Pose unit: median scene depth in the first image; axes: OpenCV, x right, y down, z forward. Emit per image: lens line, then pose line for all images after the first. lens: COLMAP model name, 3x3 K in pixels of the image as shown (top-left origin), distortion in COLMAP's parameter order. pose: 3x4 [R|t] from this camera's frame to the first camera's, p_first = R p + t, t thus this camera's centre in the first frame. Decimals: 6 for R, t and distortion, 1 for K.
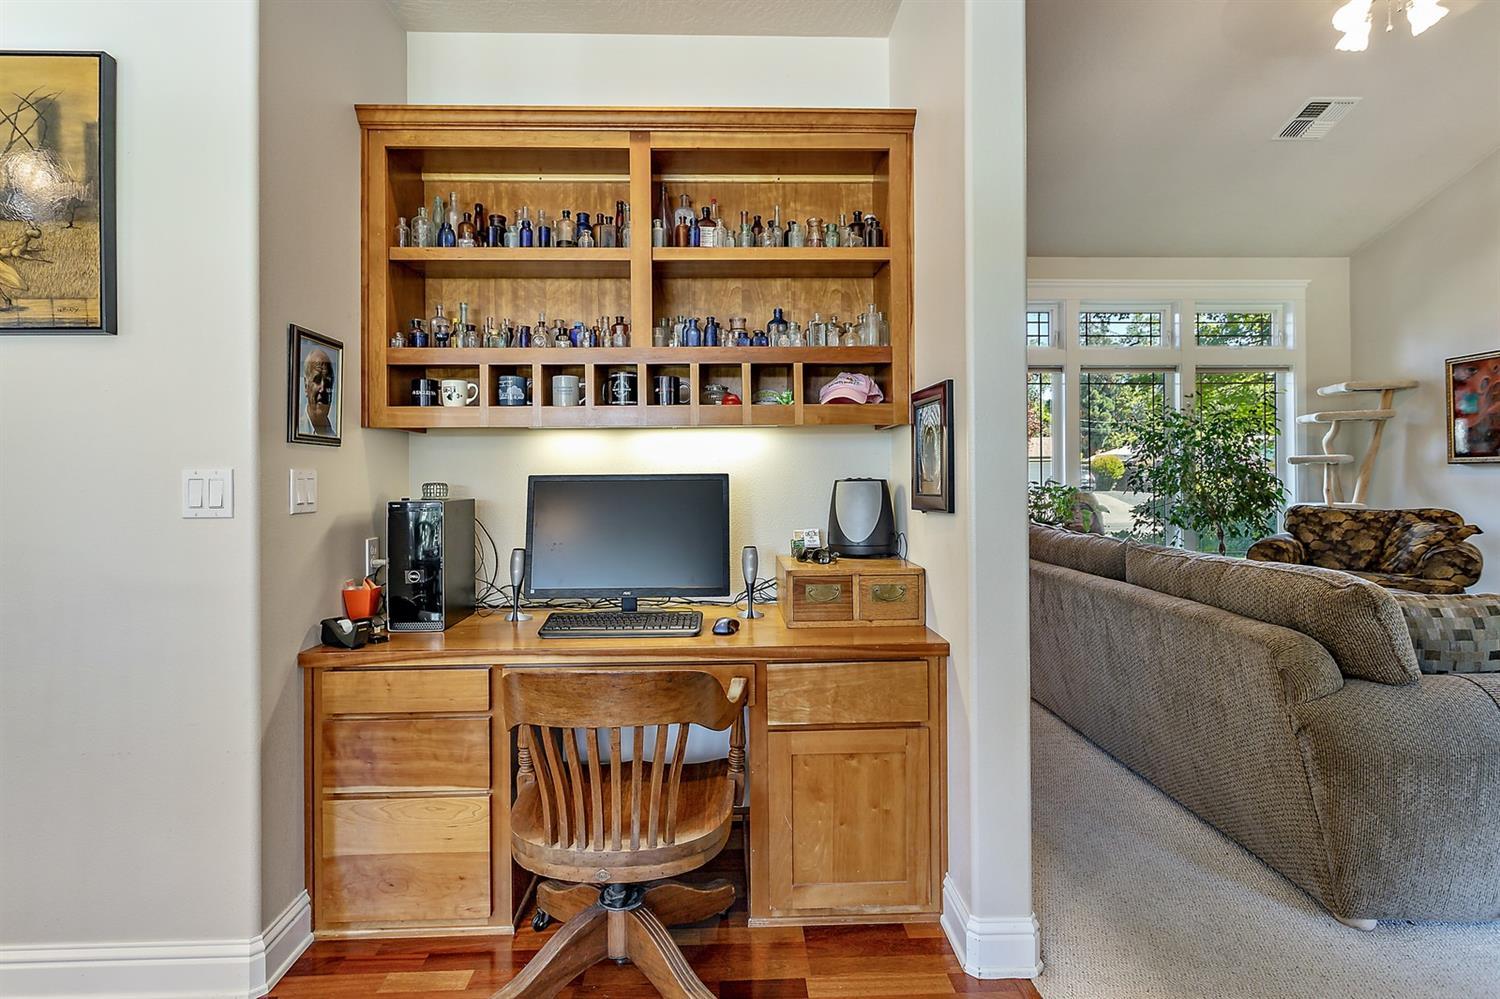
lens RADIAL K [[710.0, 0, 747.6], [0, 710.0, 473.2], [0, 0, 1]] dist [0.001707, 0.000330]
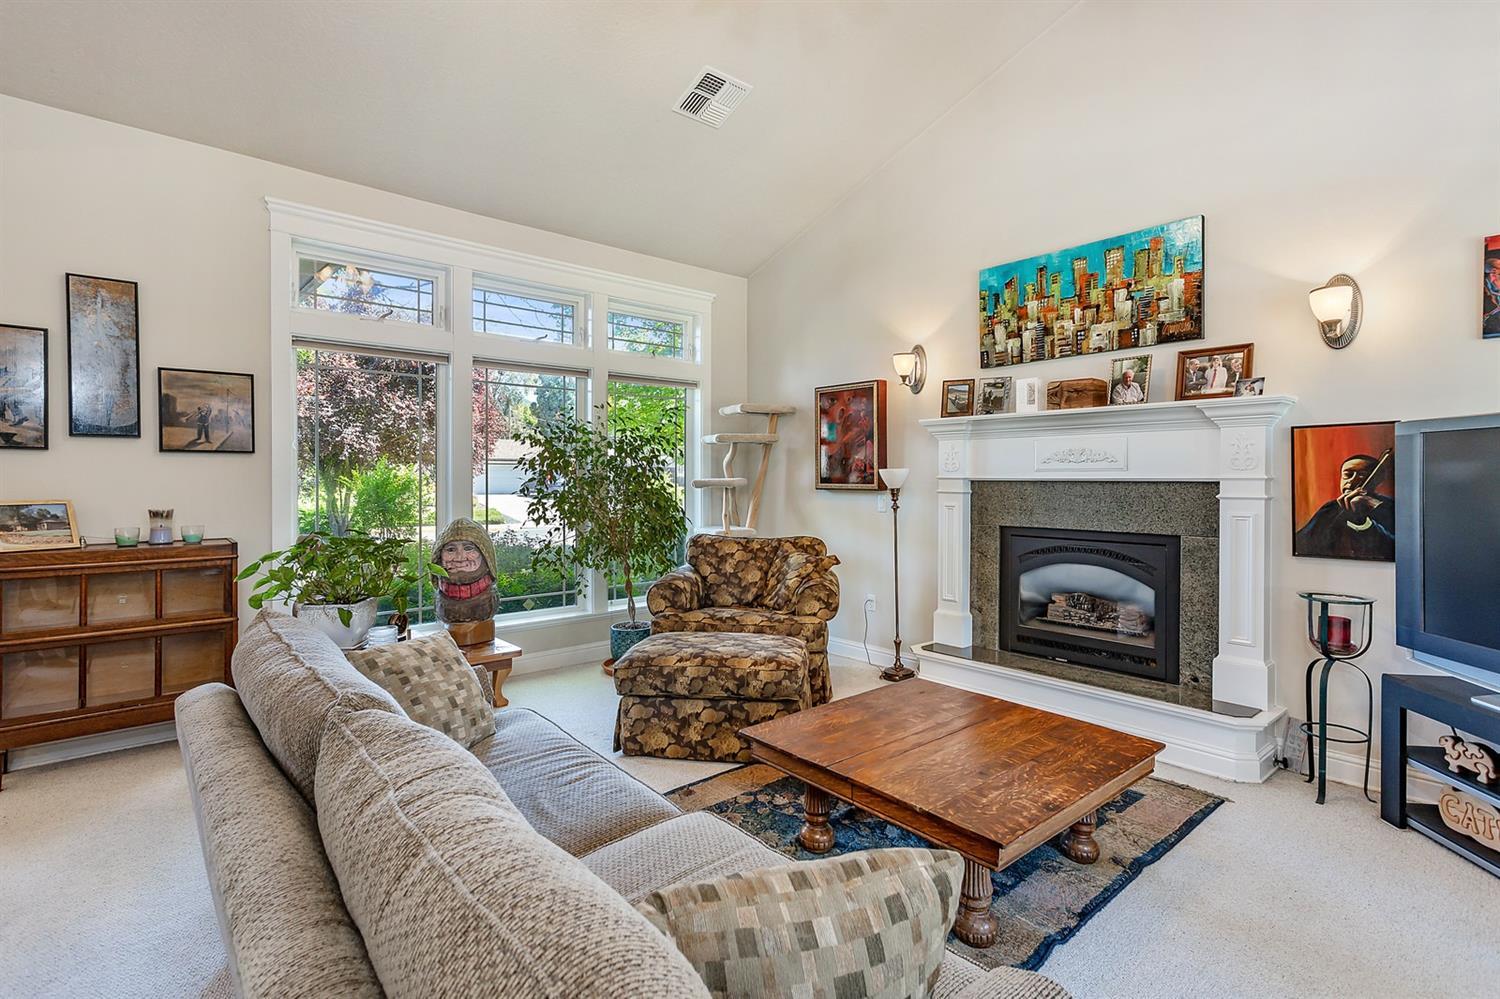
lens RADIAL K [[710.0, 0, 743.9], [0, 710.0, 492.6], [0, 0, 1]] dist [0.001707, 0.000330]
pose [[0.776847, -0.007680, 0.629642, 0.252937], [-0.009919, 0.999652, 0.024431, -0.032782], [-0.629611, -0.025224, 0.776501, 0.263306]]
